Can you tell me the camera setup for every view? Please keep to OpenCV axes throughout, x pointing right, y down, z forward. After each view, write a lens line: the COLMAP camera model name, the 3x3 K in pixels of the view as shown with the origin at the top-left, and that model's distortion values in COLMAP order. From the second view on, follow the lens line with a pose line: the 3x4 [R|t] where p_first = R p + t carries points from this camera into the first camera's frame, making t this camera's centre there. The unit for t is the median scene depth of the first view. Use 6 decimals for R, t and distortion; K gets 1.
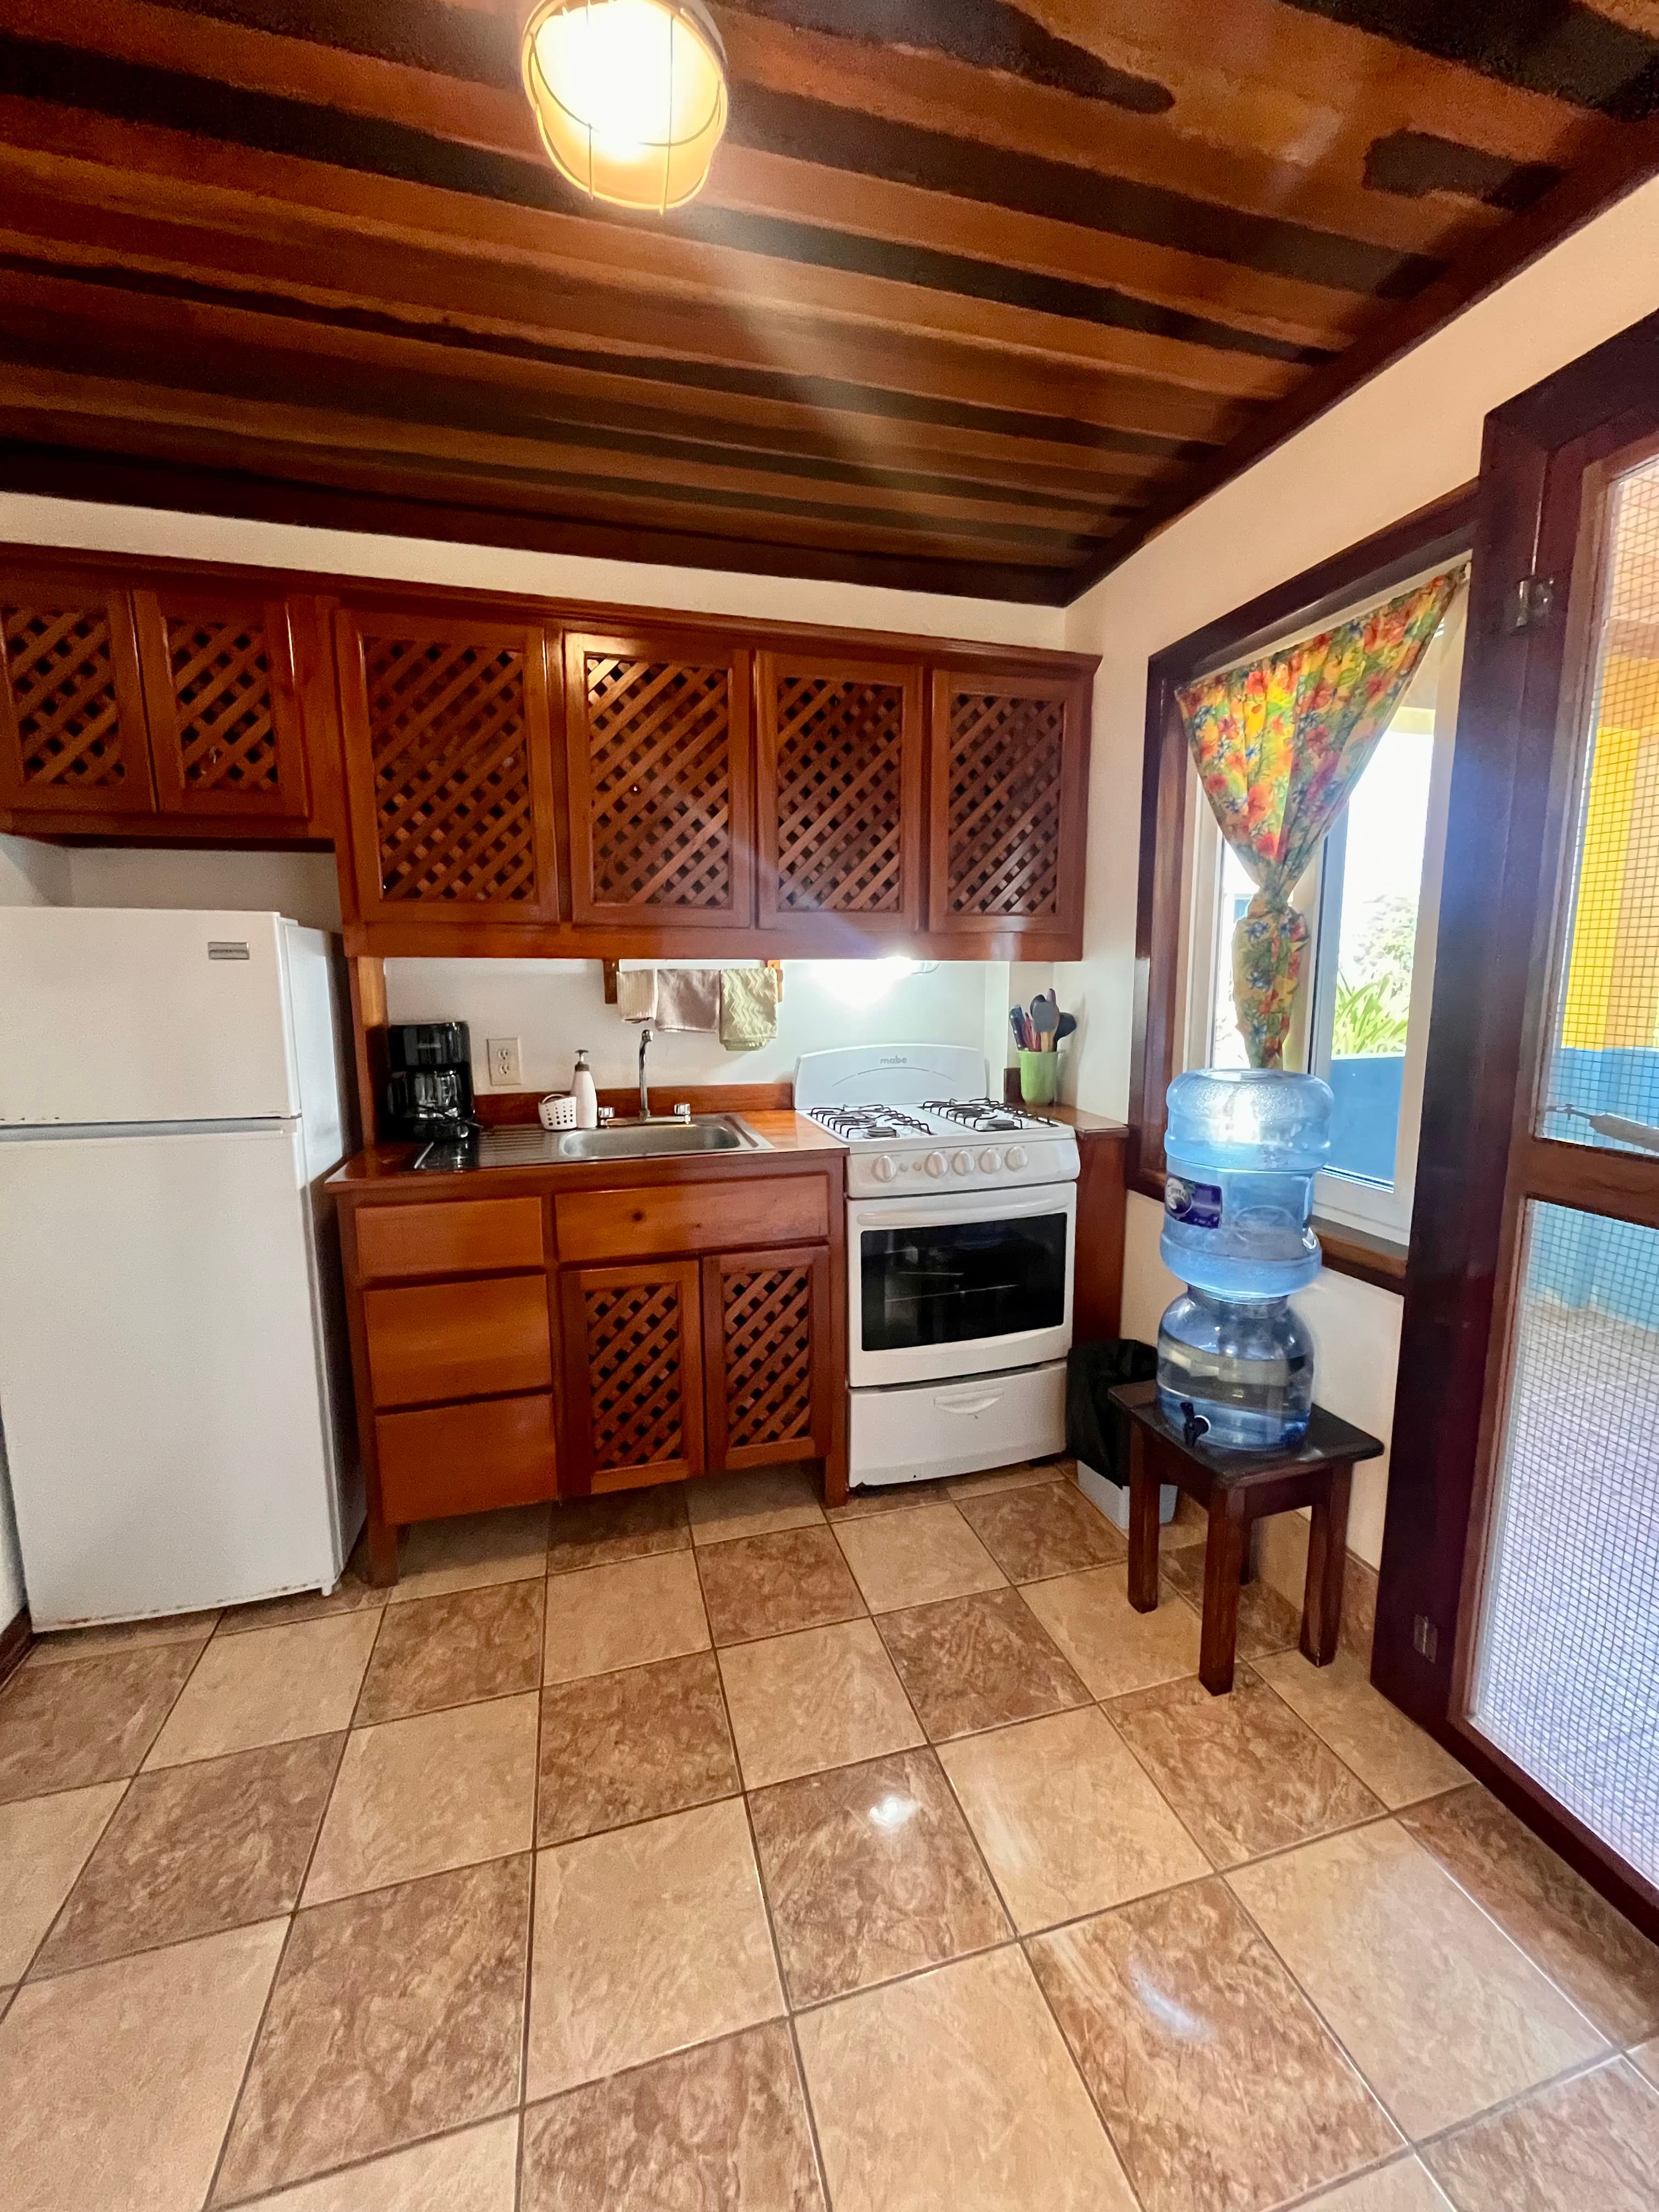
lens RADIAL K [[895.7, 0, 831.6], [0, 895.7, 1104.0], [0, 0, 1]] dist [0.000579, 0.000040]
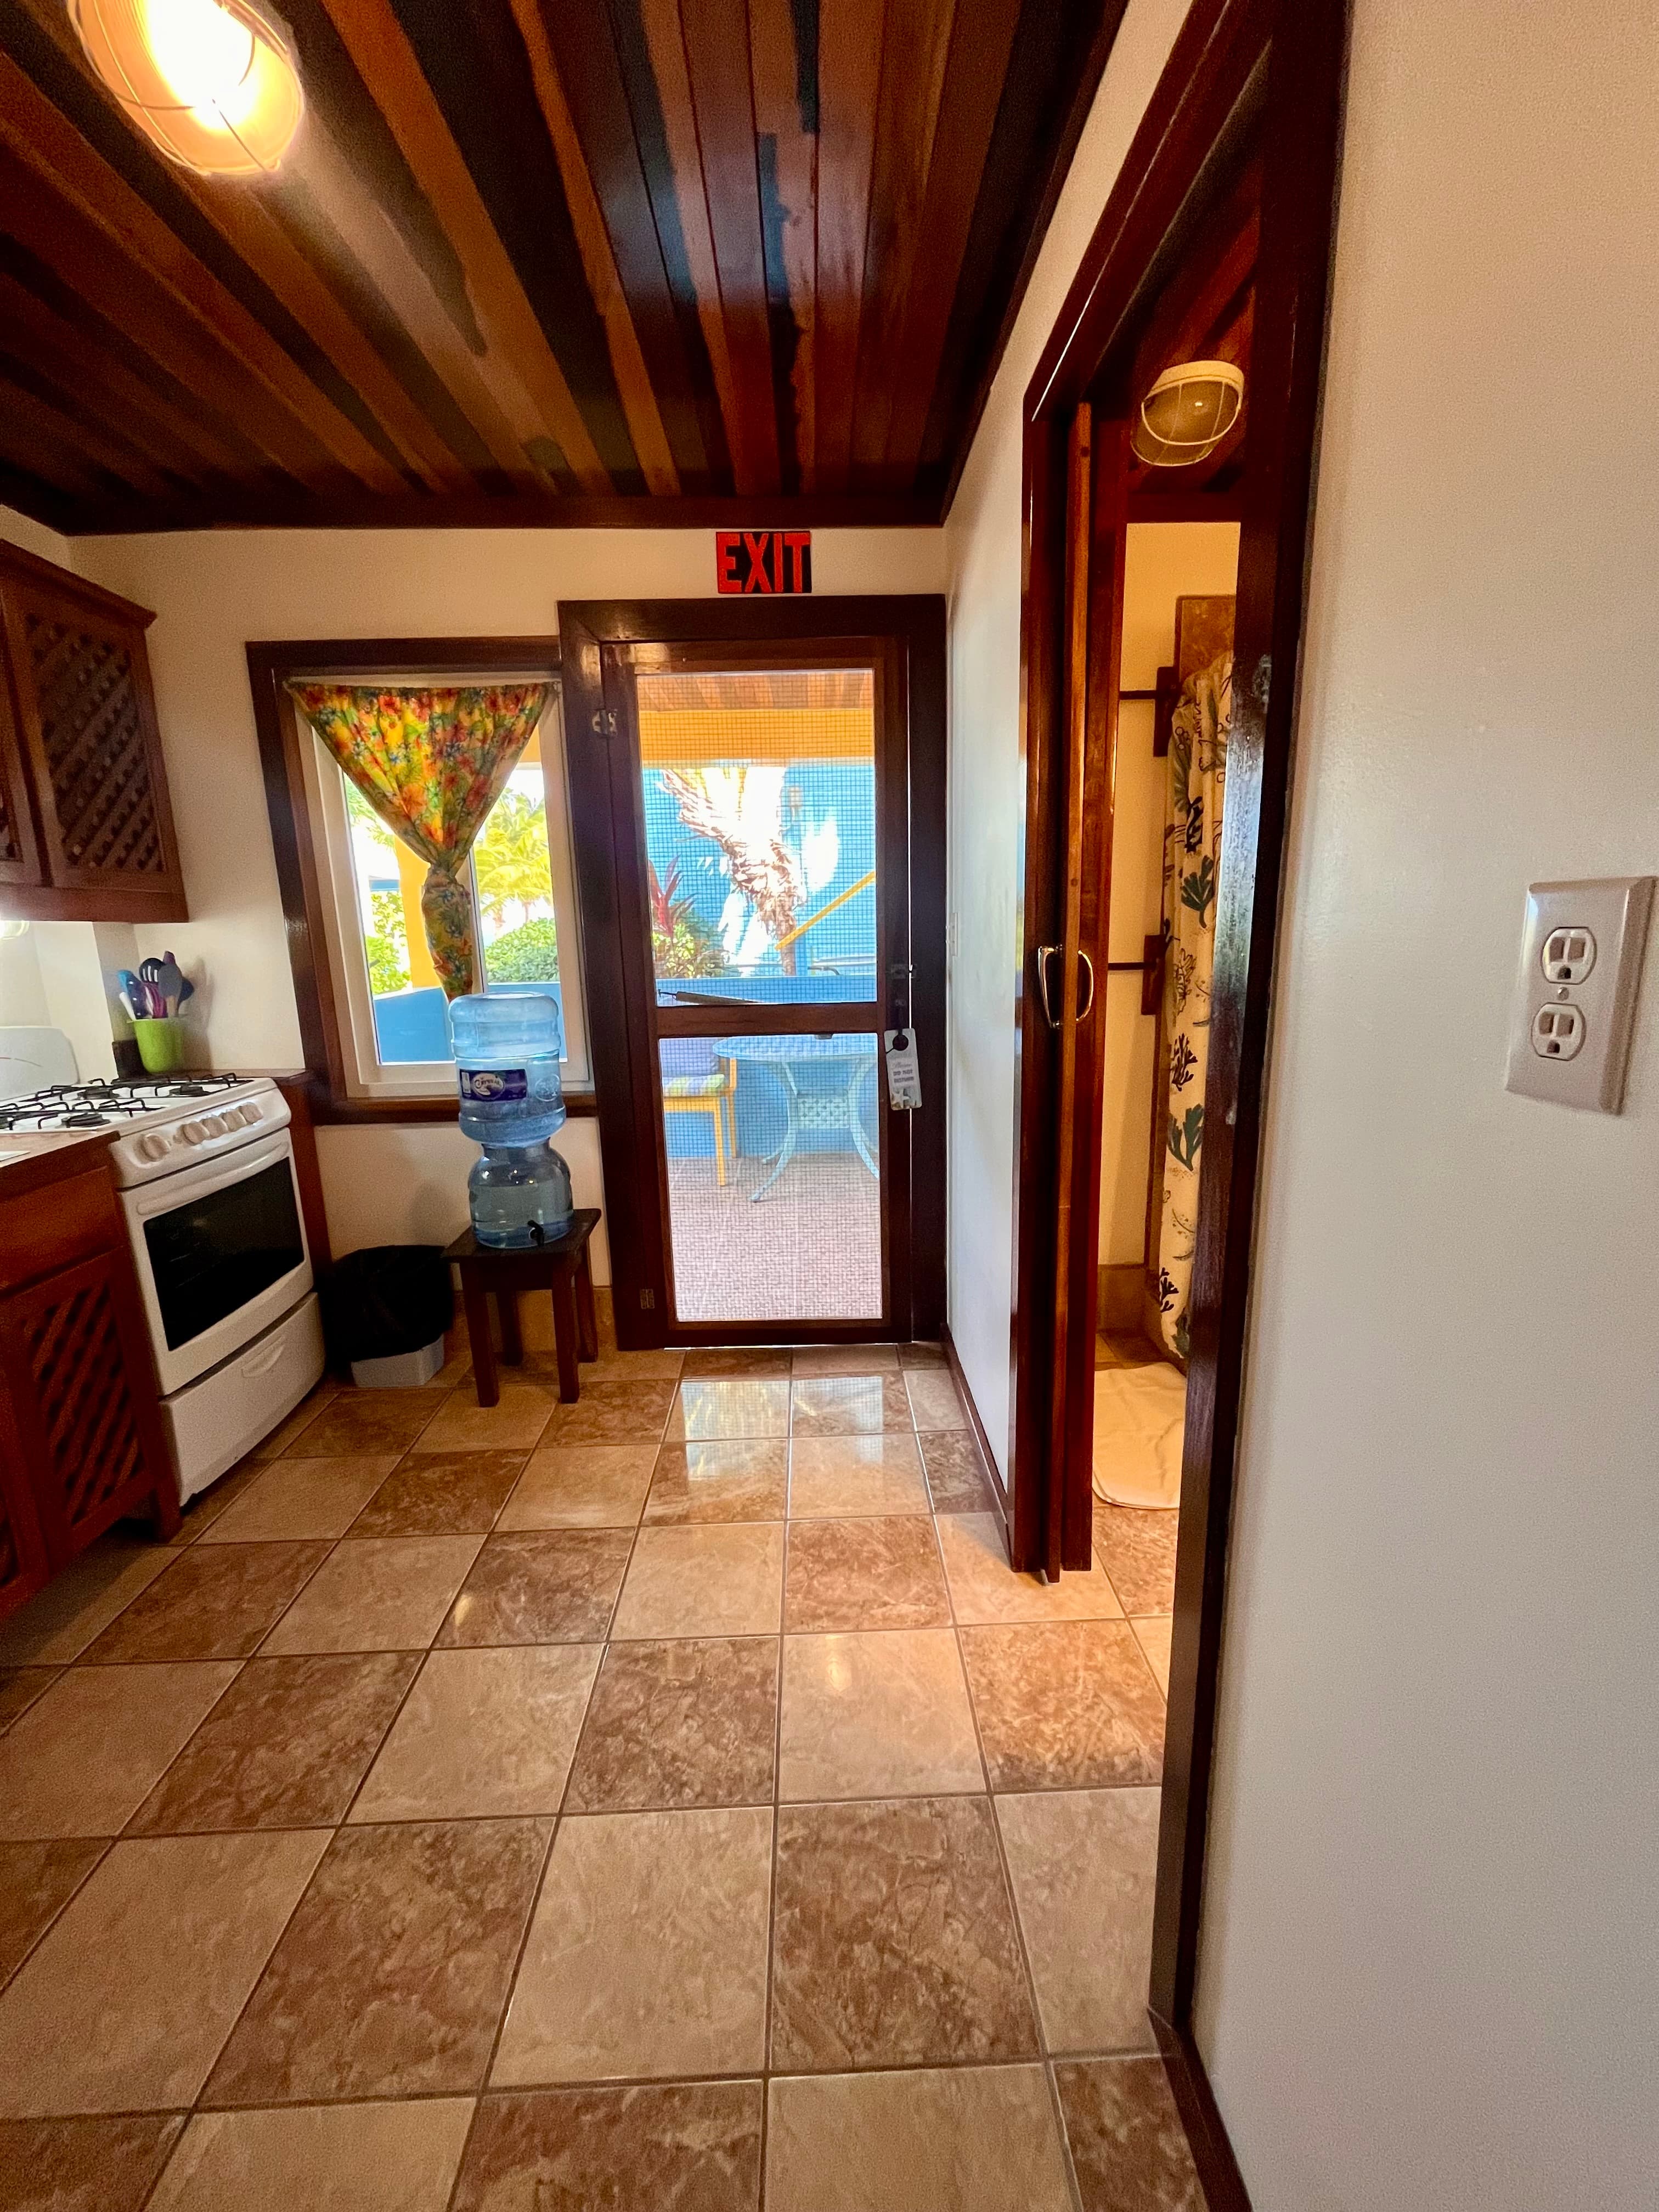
lens RADIAL K [[895.7, 0, 843.4], [0, 895.7, 1101.0], [0, 0, 1]] dist [0.000579, 0.000040]
pose [[0.240319, -0.191979, 0.951520, -0.638746], [0.168582, 0.973606, 0.153858, 0.003627], [-0.955943, 0.123434, 0.266340, 0.077045]]
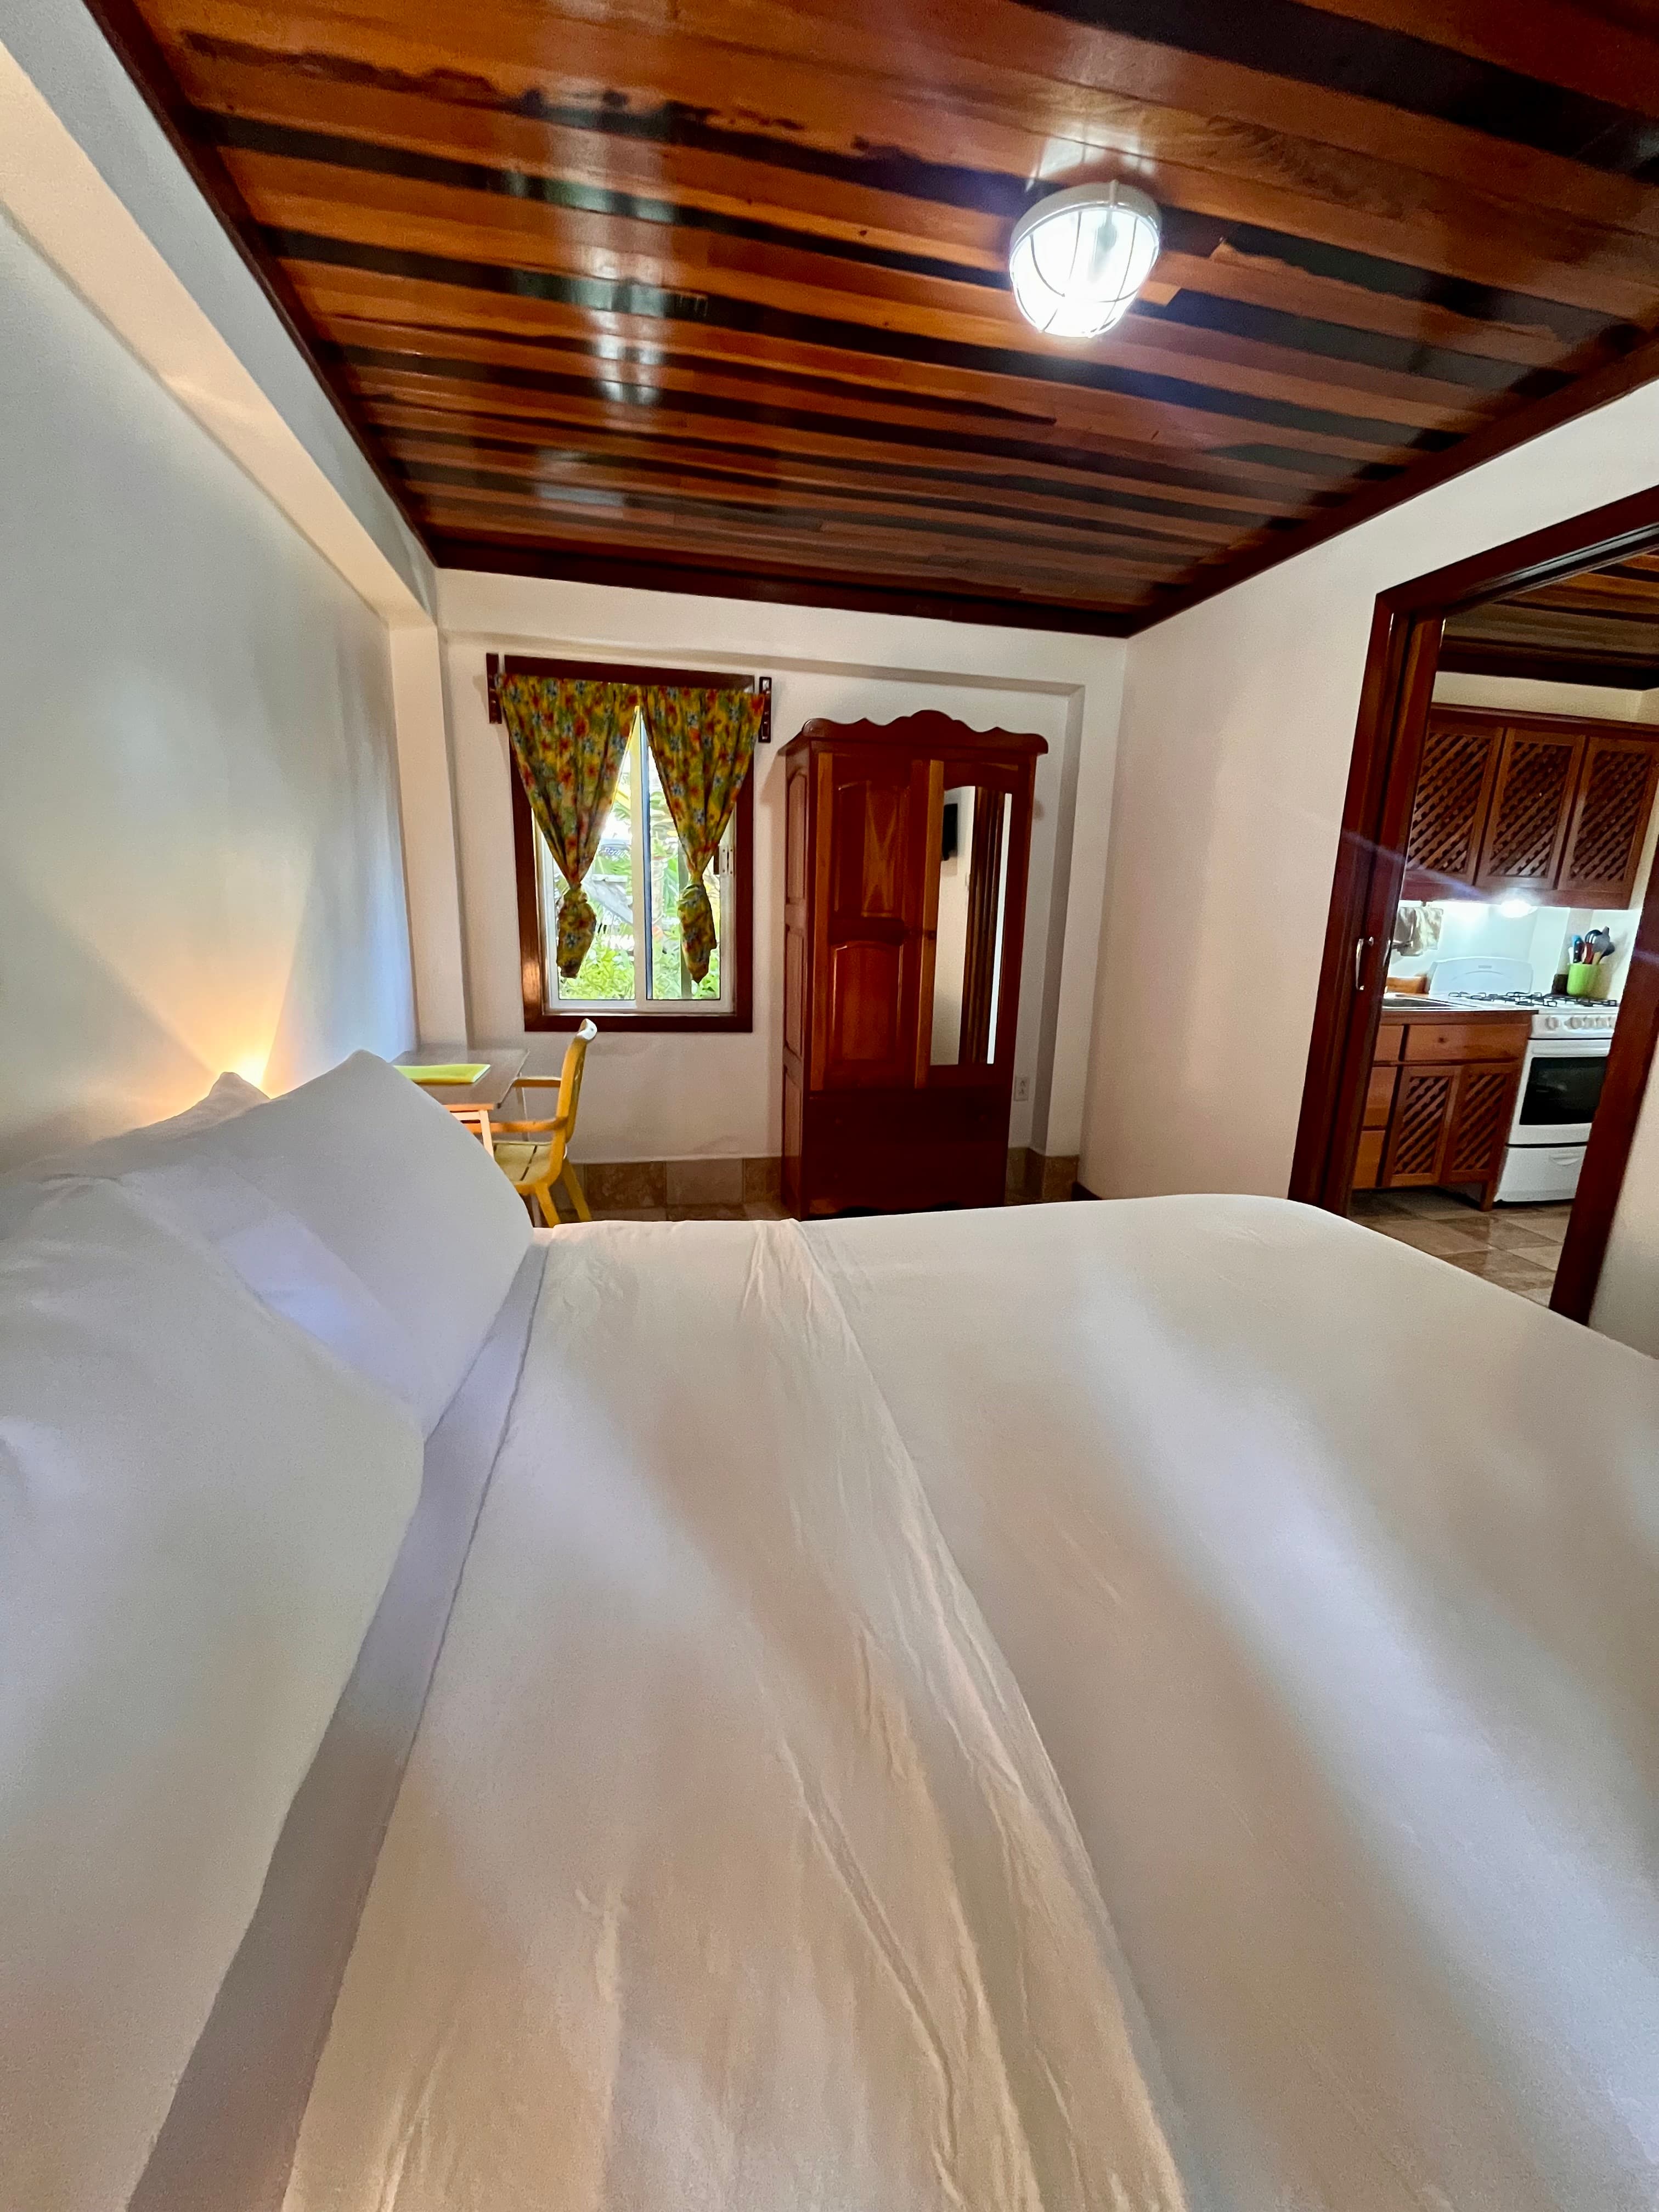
lens RADIAL K [[895.7, 0, 832.3], [0, 895.7, 1097.2], [0, 0, 1]] dist [0.000579, 0.000040]
pose [[0.997973, 0.048338, -0.041403, -1.333113], [-0.044838, 0.995651, 0.081659, 0.139600], [0.045170, -0.079637, 0.995800, -0.904453]]
